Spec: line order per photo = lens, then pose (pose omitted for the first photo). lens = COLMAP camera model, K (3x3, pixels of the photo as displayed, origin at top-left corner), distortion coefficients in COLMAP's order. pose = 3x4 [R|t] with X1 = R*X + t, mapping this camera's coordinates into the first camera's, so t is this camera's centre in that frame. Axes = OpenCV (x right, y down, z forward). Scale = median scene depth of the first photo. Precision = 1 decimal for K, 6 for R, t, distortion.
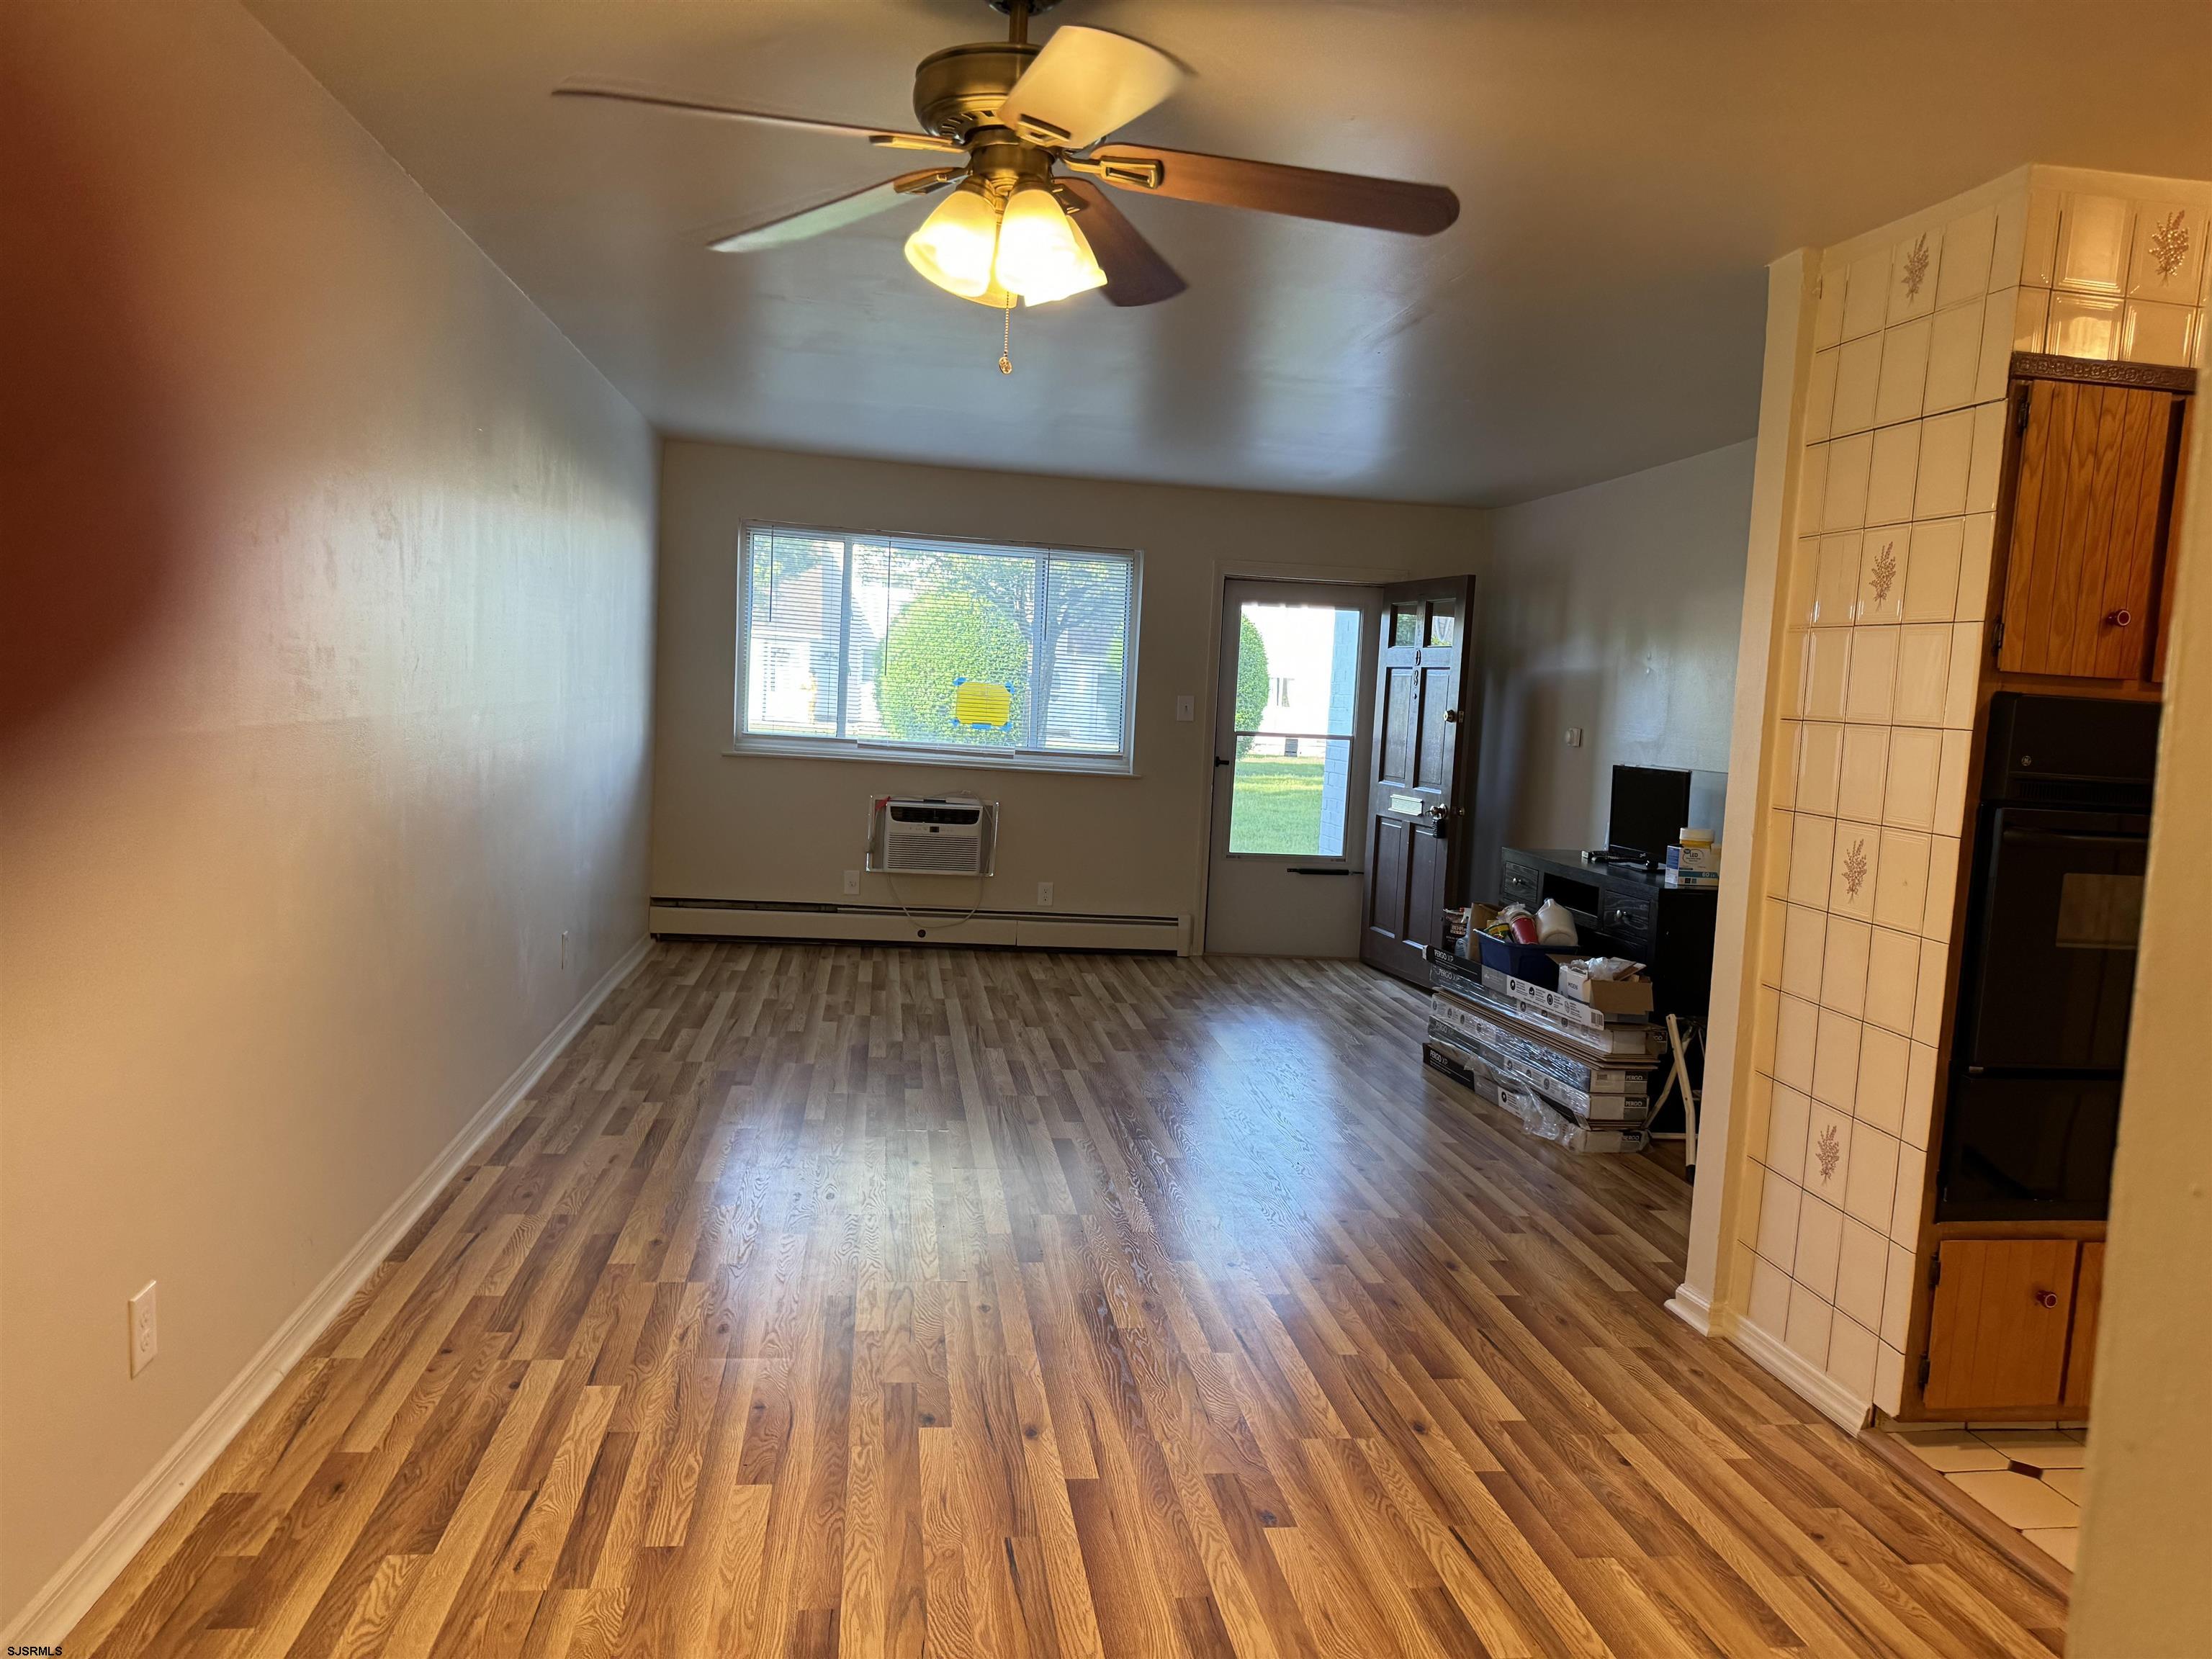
lens RADIAL K [[1548.2, 0, 1095.0], [0, 1548.2, 809.4], [0, 0, 1]] dist [0.058252, -0.063095]
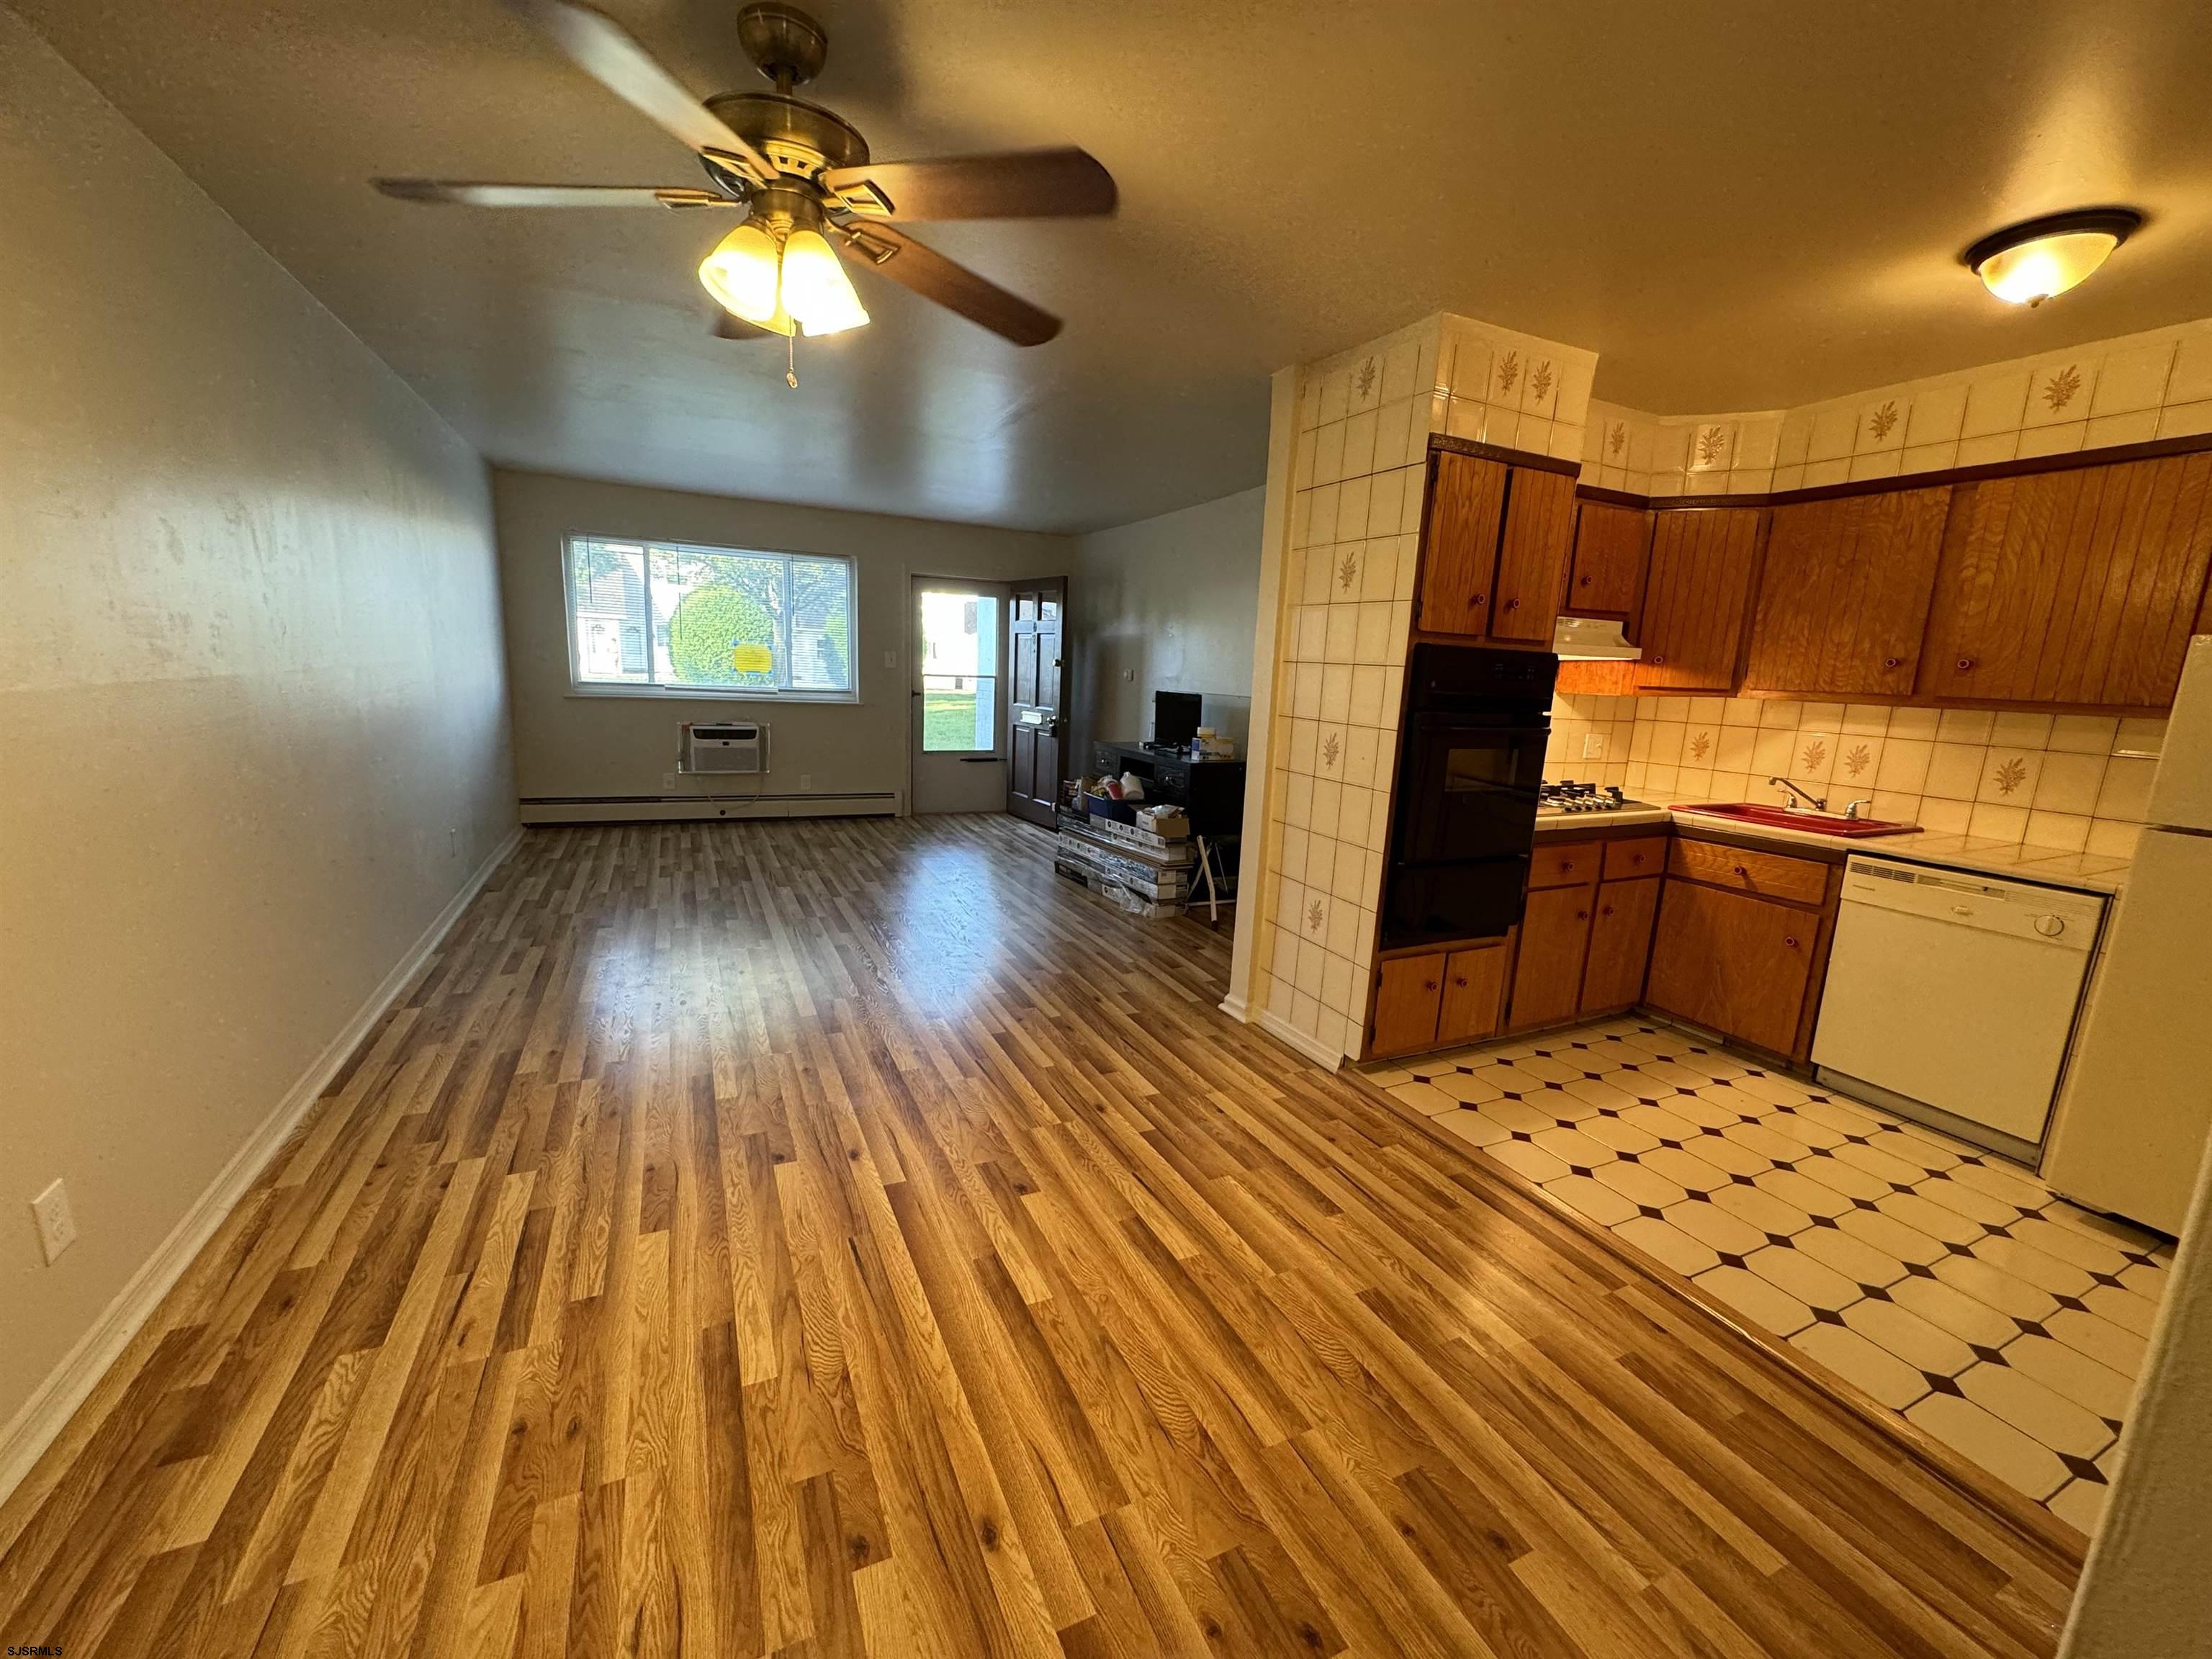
lens RADIAL K [[894.6, 0, 1093.3], [0, 894.6, 823.3], [0, 0, 1]] dist [0.001568, 0.000484]
pose [[0.955867, -0.064779, 0.286568, -0.043004], [0.031474, 0.992355, 0.119338, -0.007179], [-0.292108, -0.105051, 0.950598, 0.148100]]
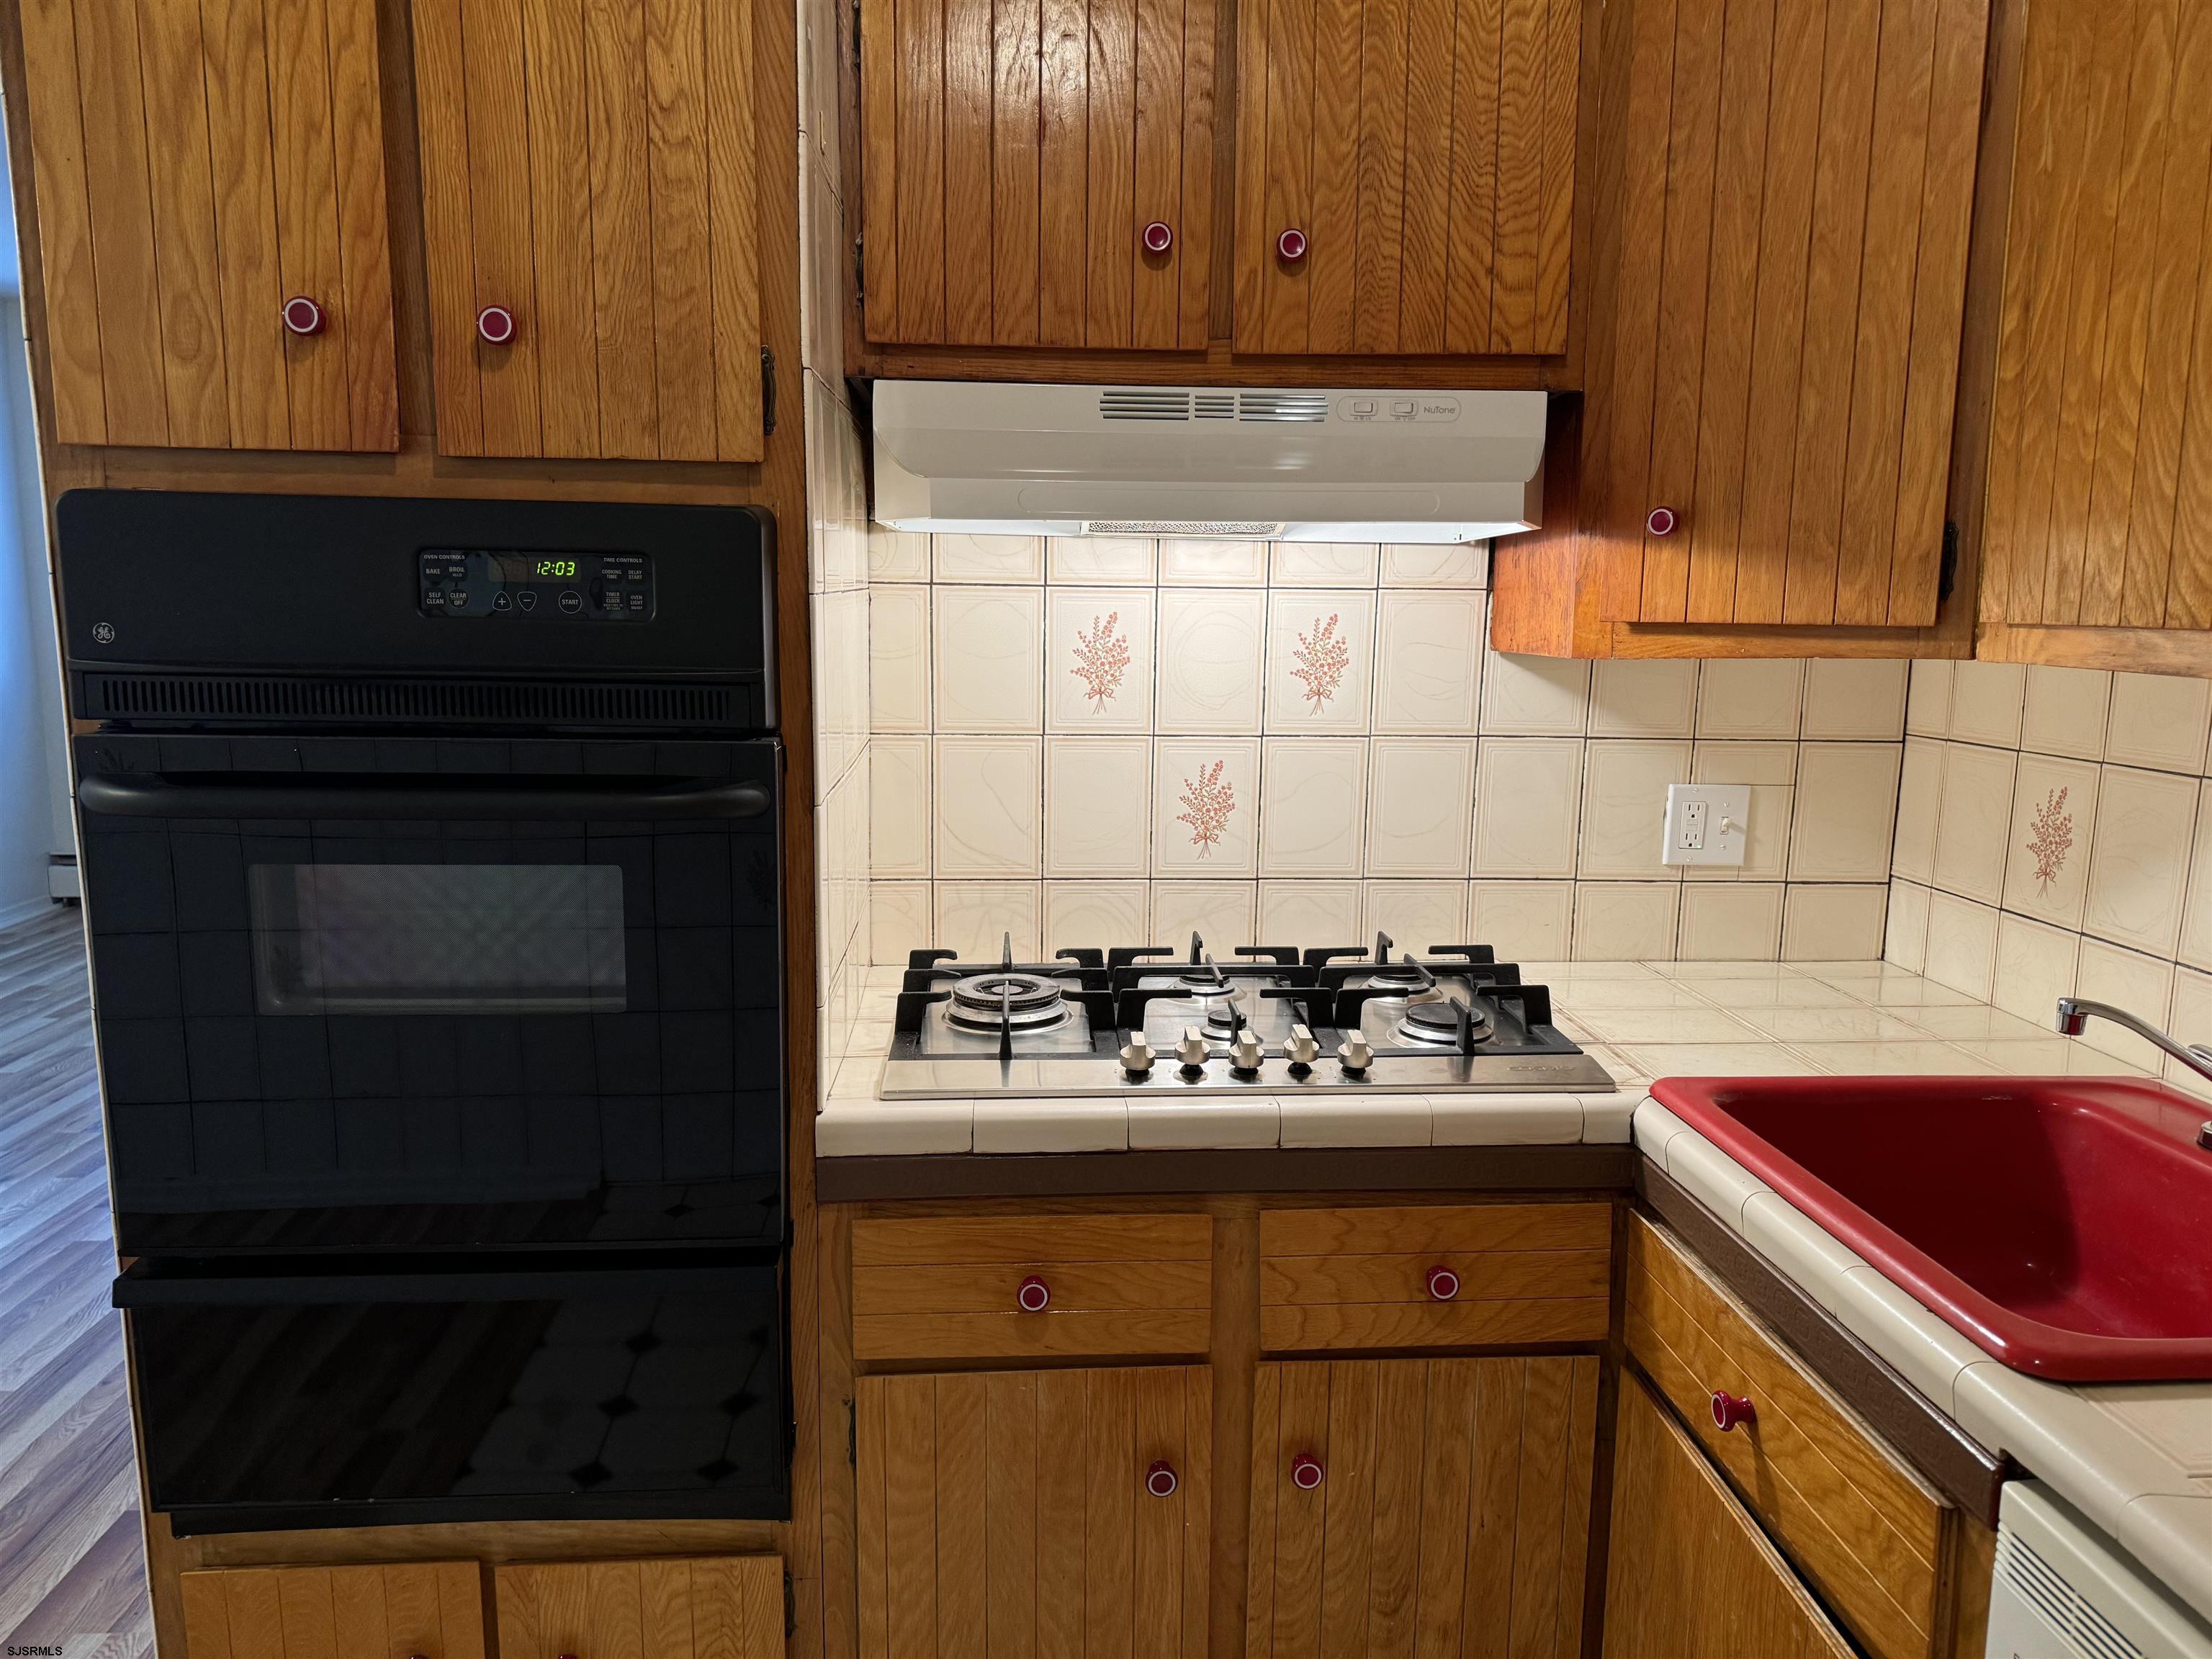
lens RADIAL K [[1548.2, 0, 1113.2], [0, 1548.2, 826.0], [0, 0, 1]] dist [0.058252, -0.063095]
pose [[0.995950, -0.029900, -0.084789, 0.833367], [0.035525, 0.997211, 0.065632, 0.006253], [0.082590, -0.068379, 0.994235, 0.490755]]
